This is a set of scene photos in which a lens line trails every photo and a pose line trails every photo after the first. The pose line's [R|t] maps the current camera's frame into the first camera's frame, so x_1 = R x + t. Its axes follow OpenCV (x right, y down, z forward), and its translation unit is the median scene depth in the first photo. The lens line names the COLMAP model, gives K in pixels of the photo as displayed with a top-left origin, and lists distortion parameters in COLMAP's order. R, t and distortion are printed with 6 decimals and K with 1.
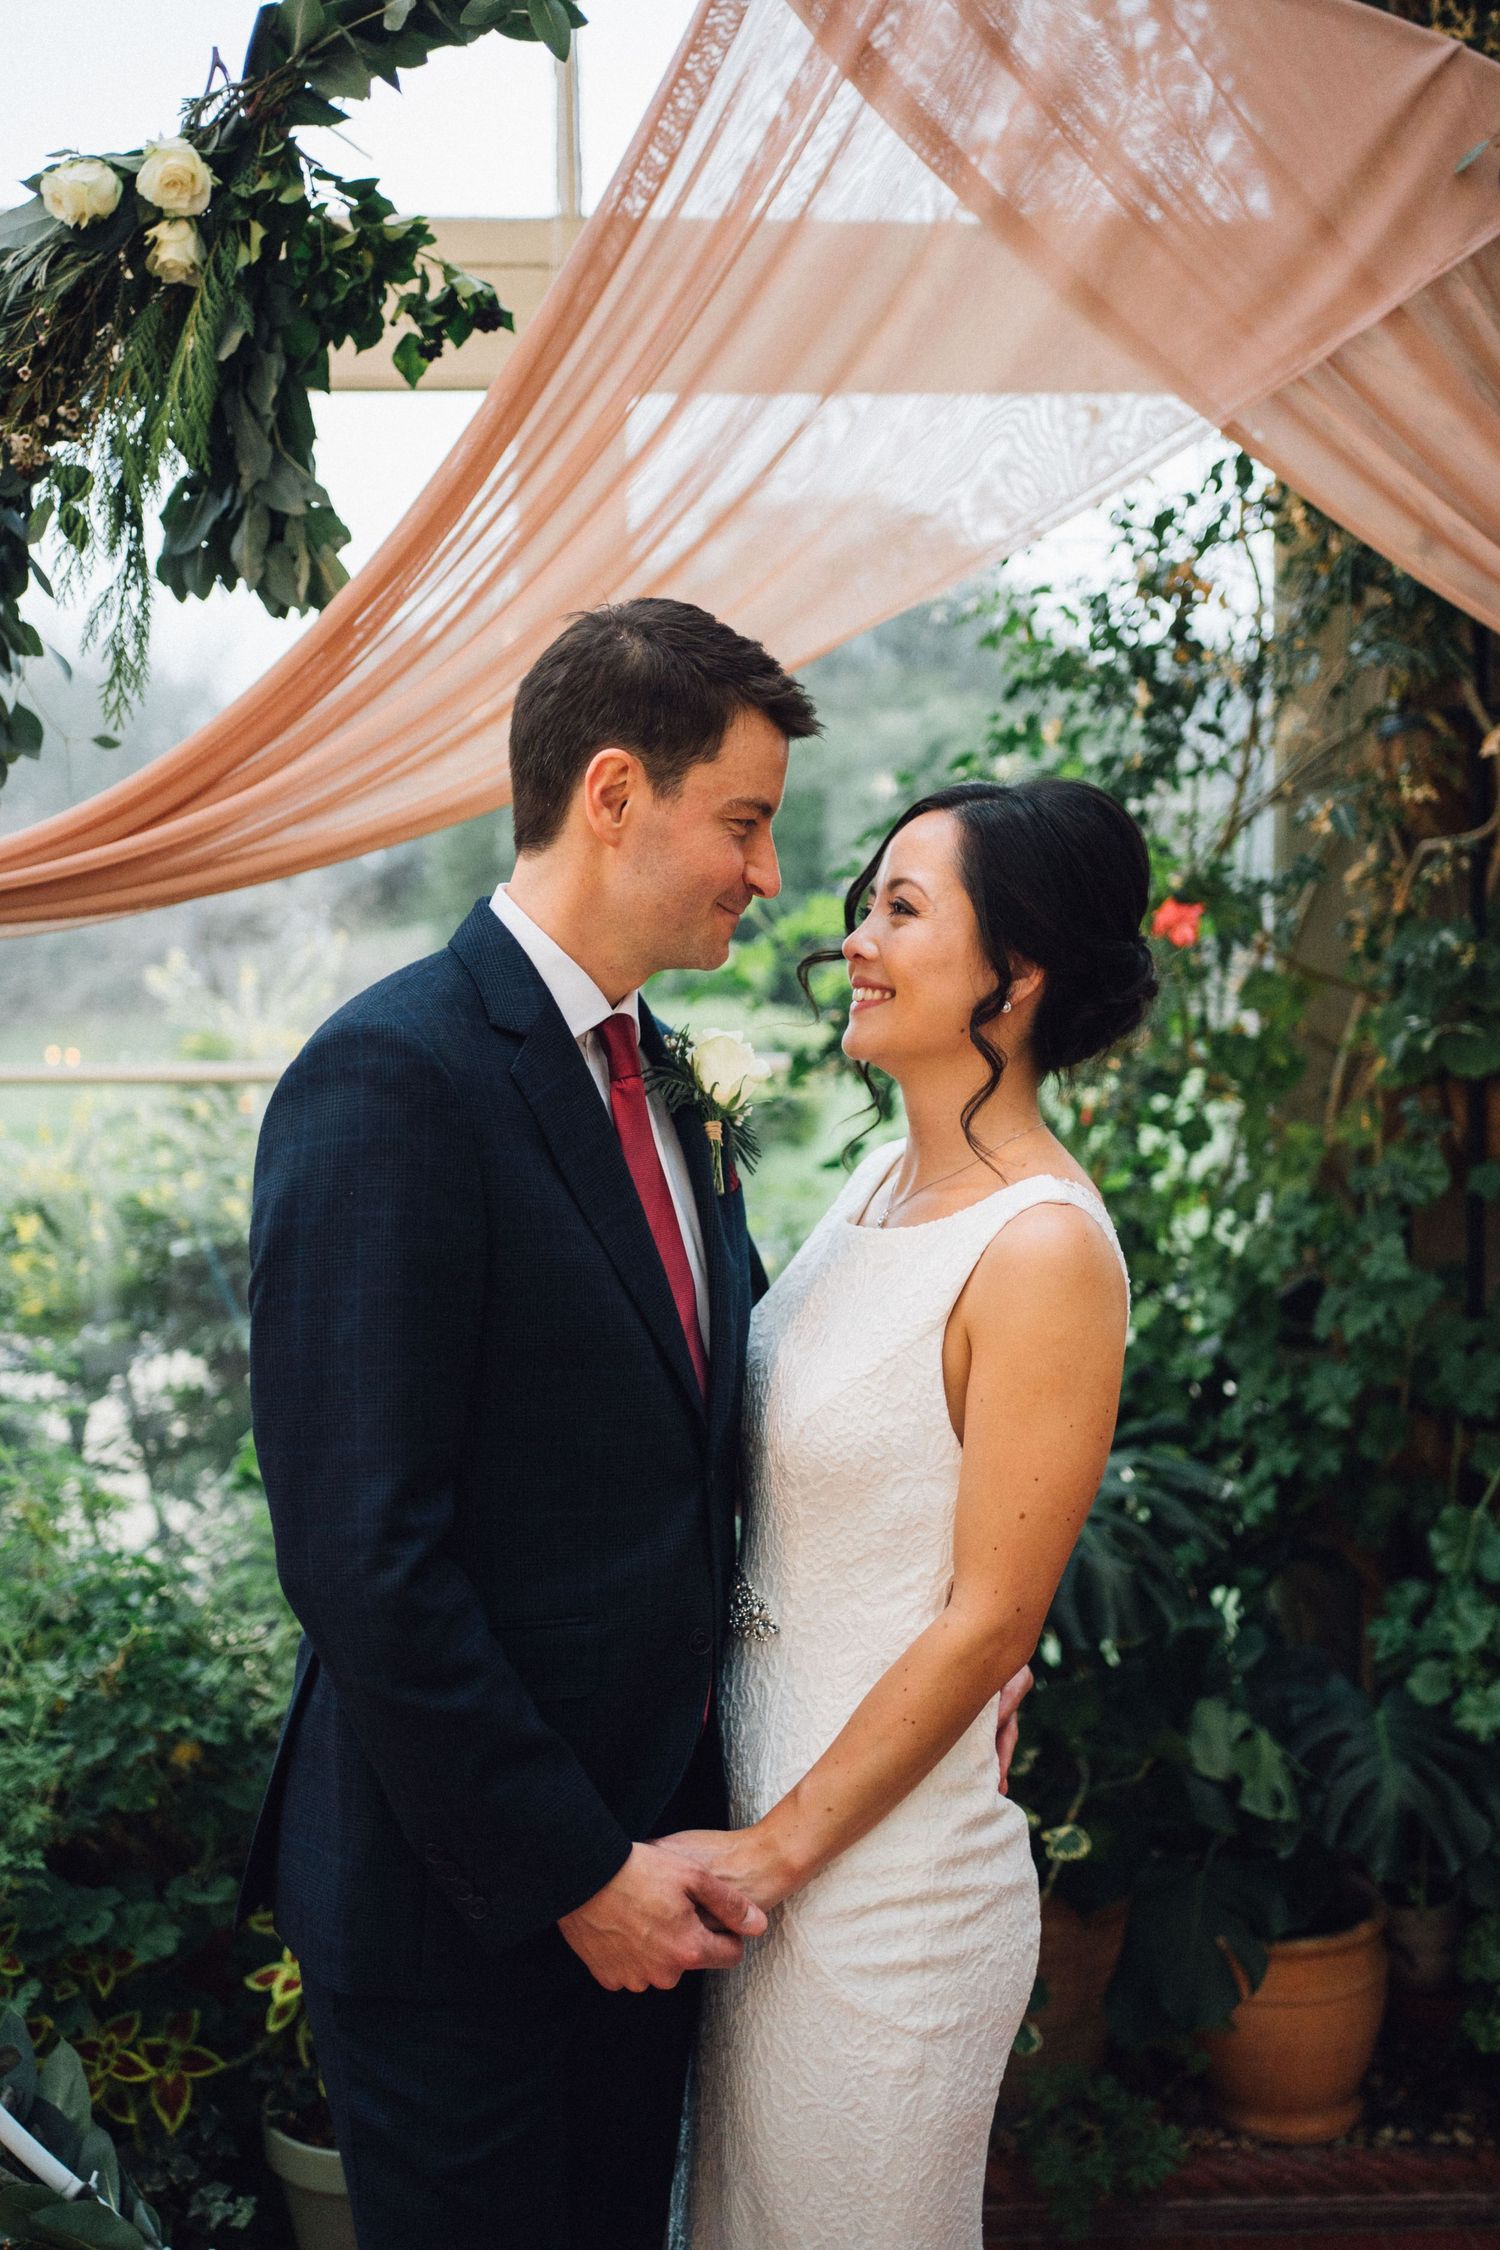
lens RADIAL K [[2238.8, 0, 750.0], [0, 2238.8, 1125.0], [0, 0, 1]] dist [-0.018376, 0.148320]
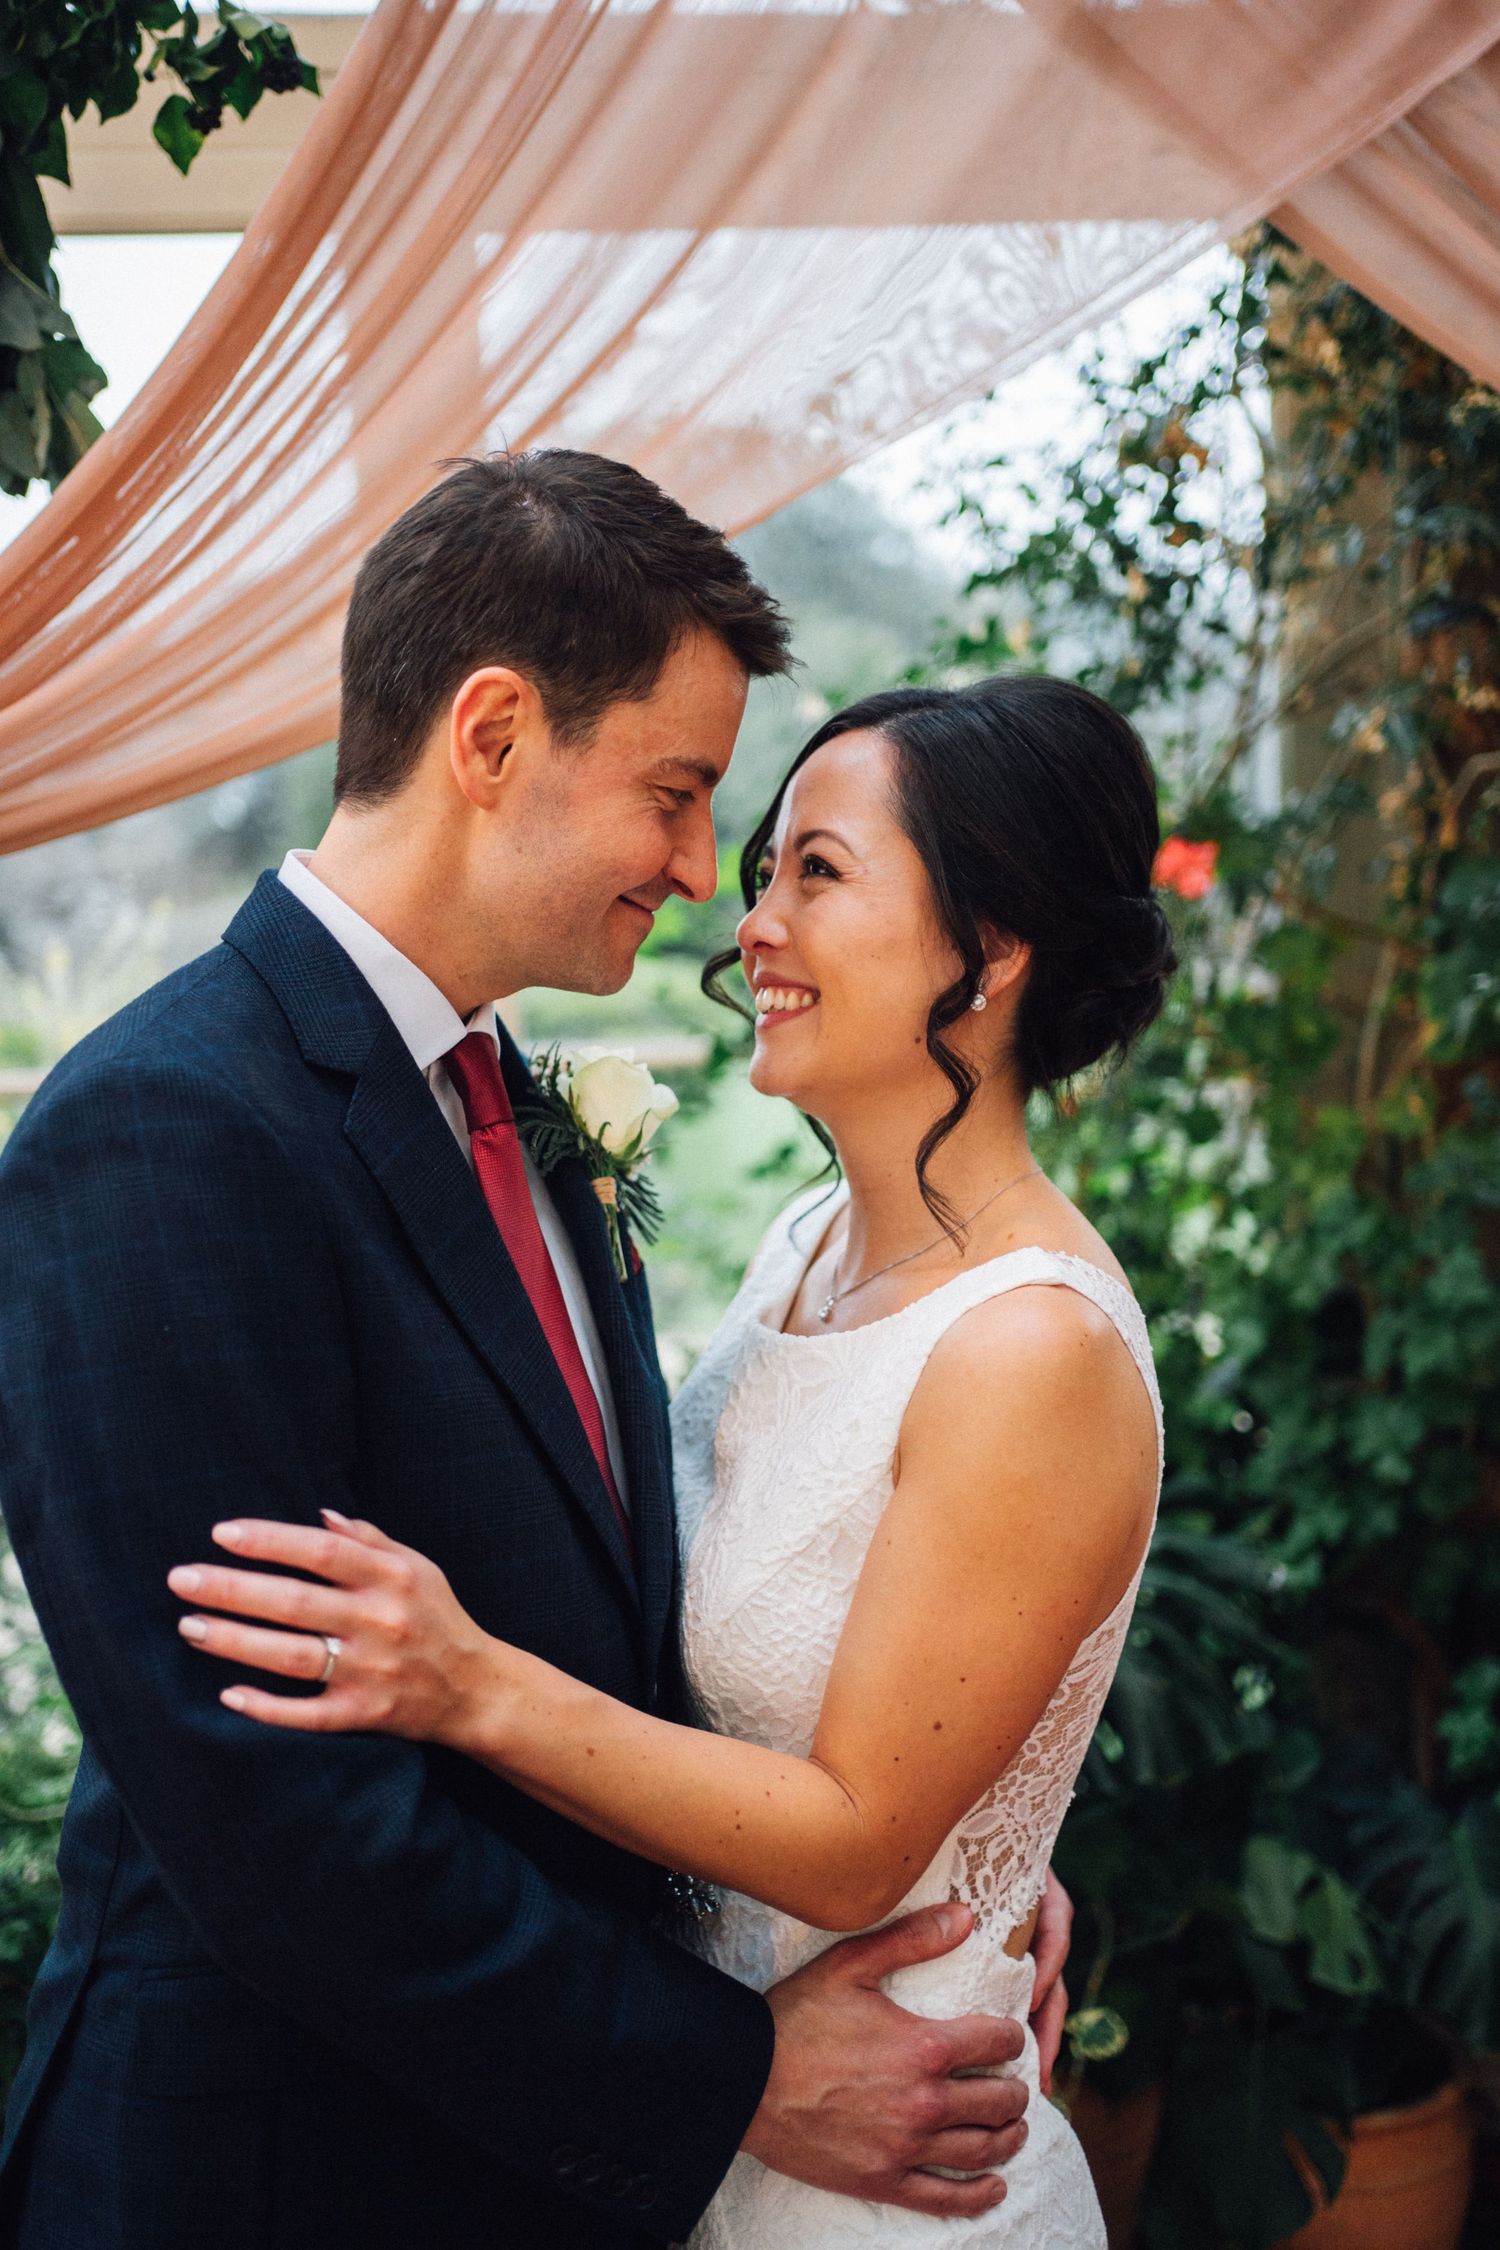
lens RADIAL K [[2288.6, 0, 719.7], [0, 2288.6, 1117.7], [0, 0, 1]] dist [-0.017104, 0.156099]
pose [[0.998750, -0.033260, 0.037325, -0.010399], [0.032551, 0.999281, 0.019455, -0.022230], [-0.037945, -0.018216, 0.999114, 0.183166]]
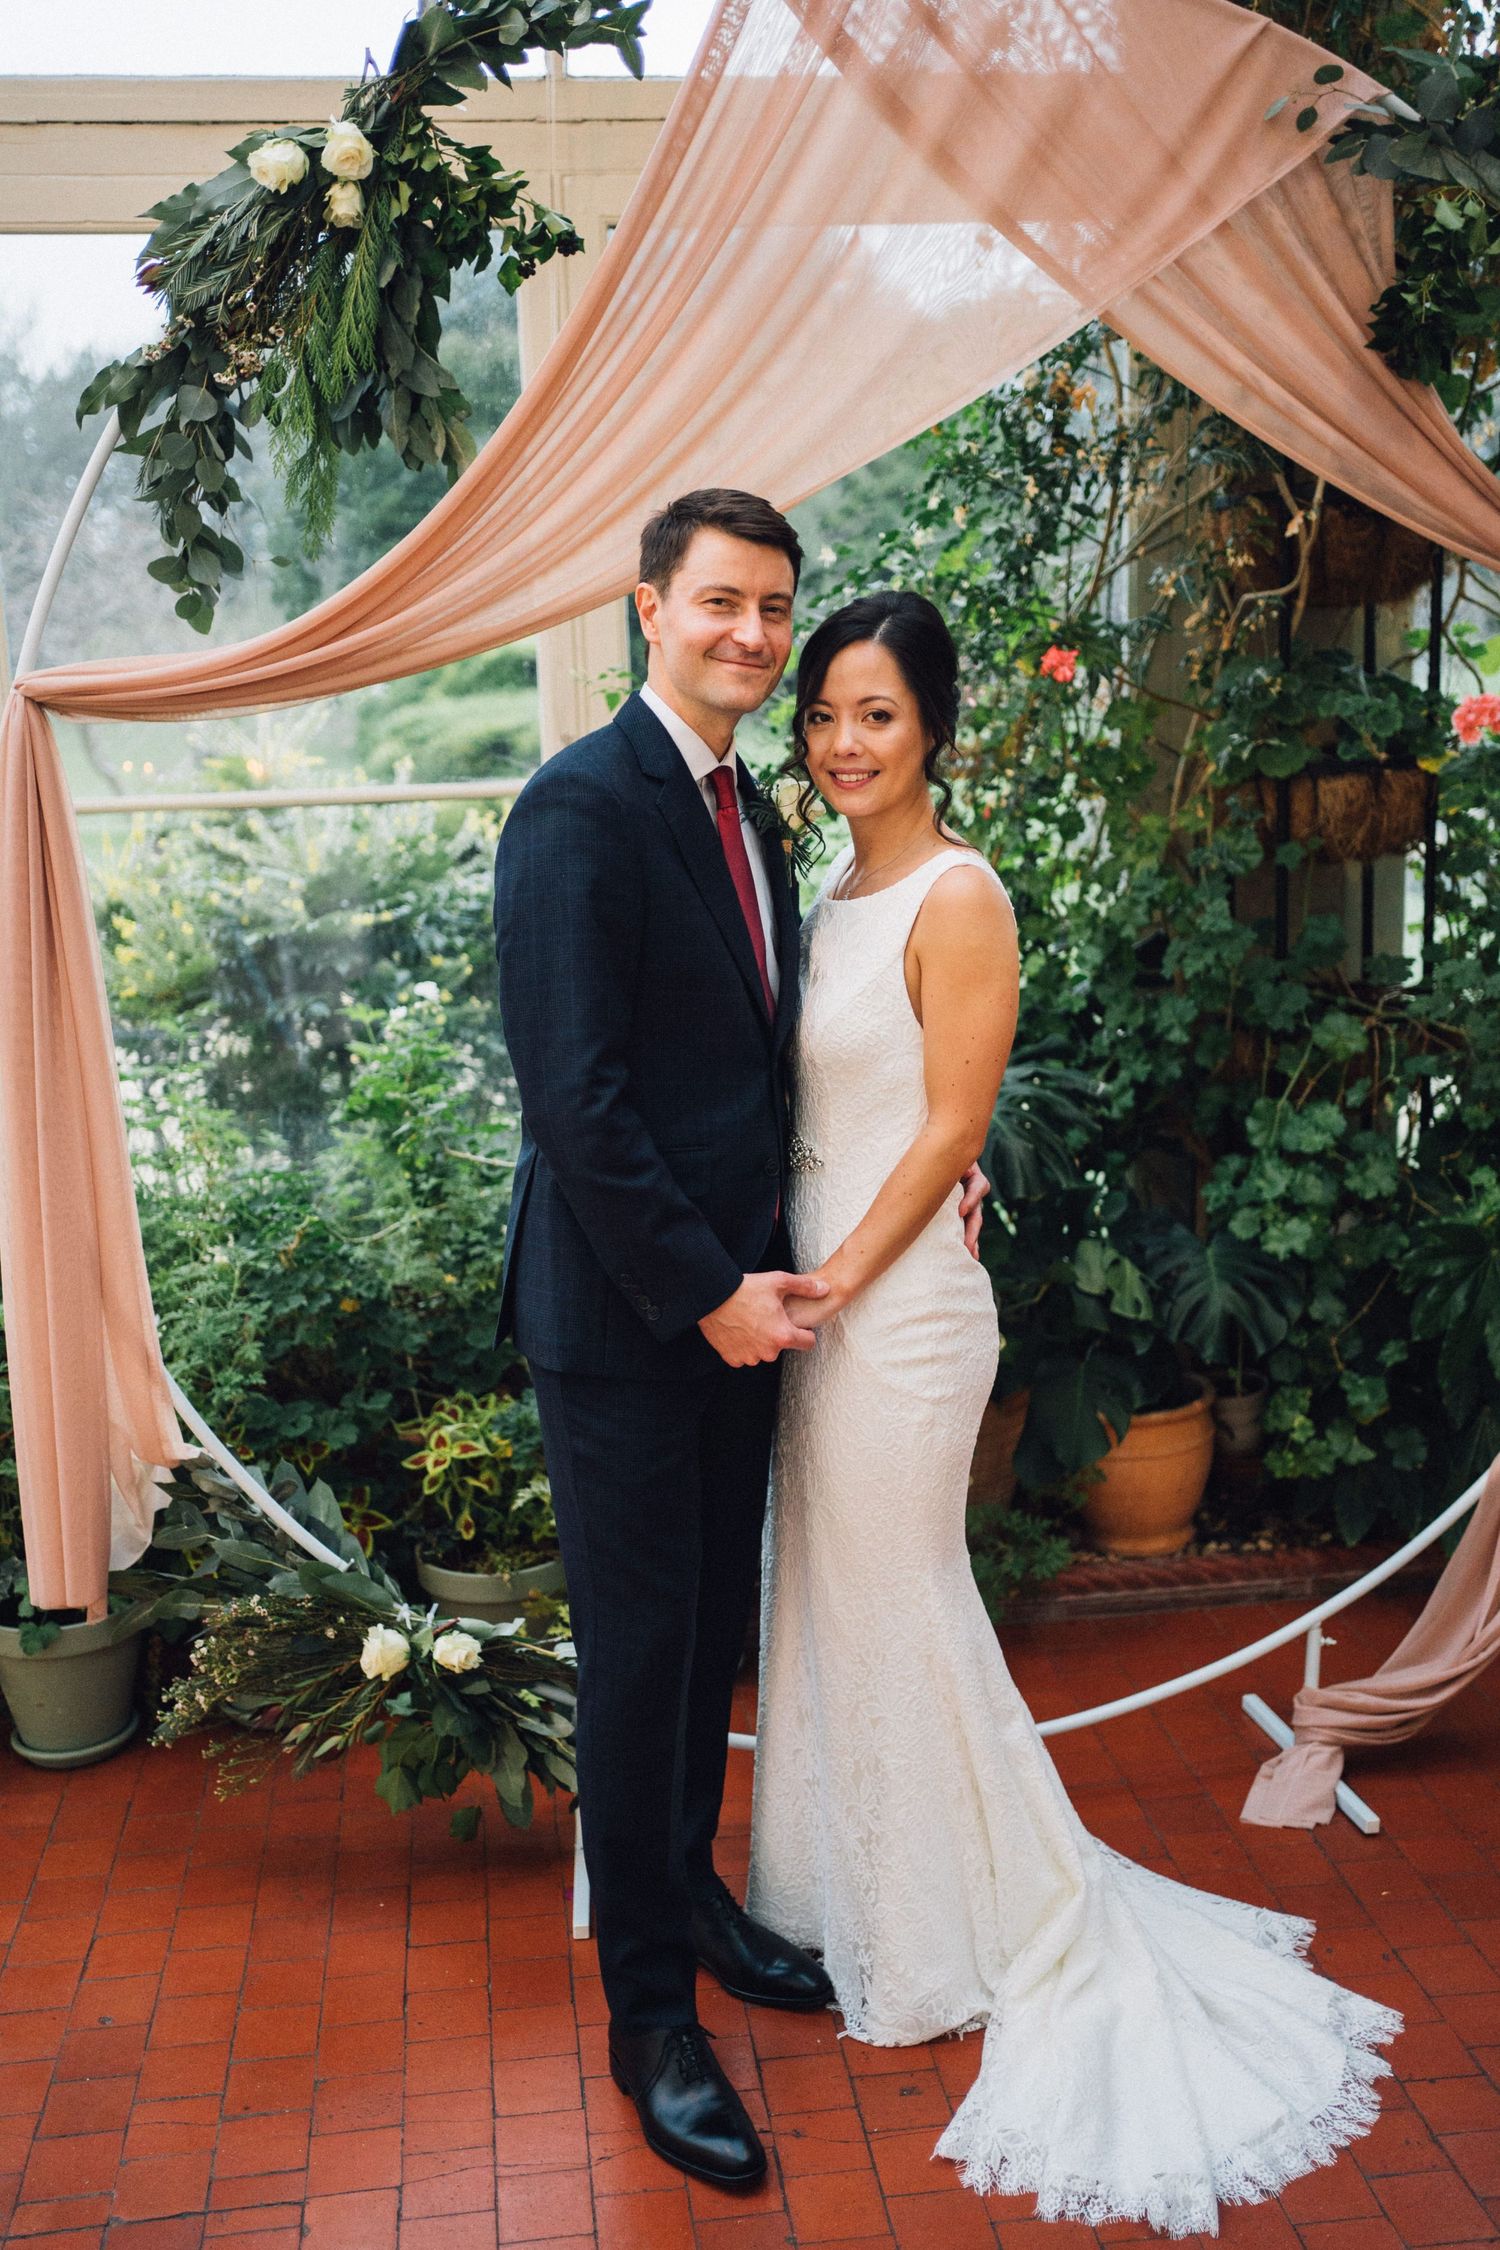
lens RADIAL K [[2288.6, 0, 719.7], [0, 2288.6, 1117.7], [0, 0, 1]] dist [-0.017104, 0.156099]
pose [[0.997579, -0.036524, 0.059186, -0.097840], [0.028050, 0.990012, 0.138168, -0.018584], [-0.063641, -0.136173, 0.988639, -0.354117]]
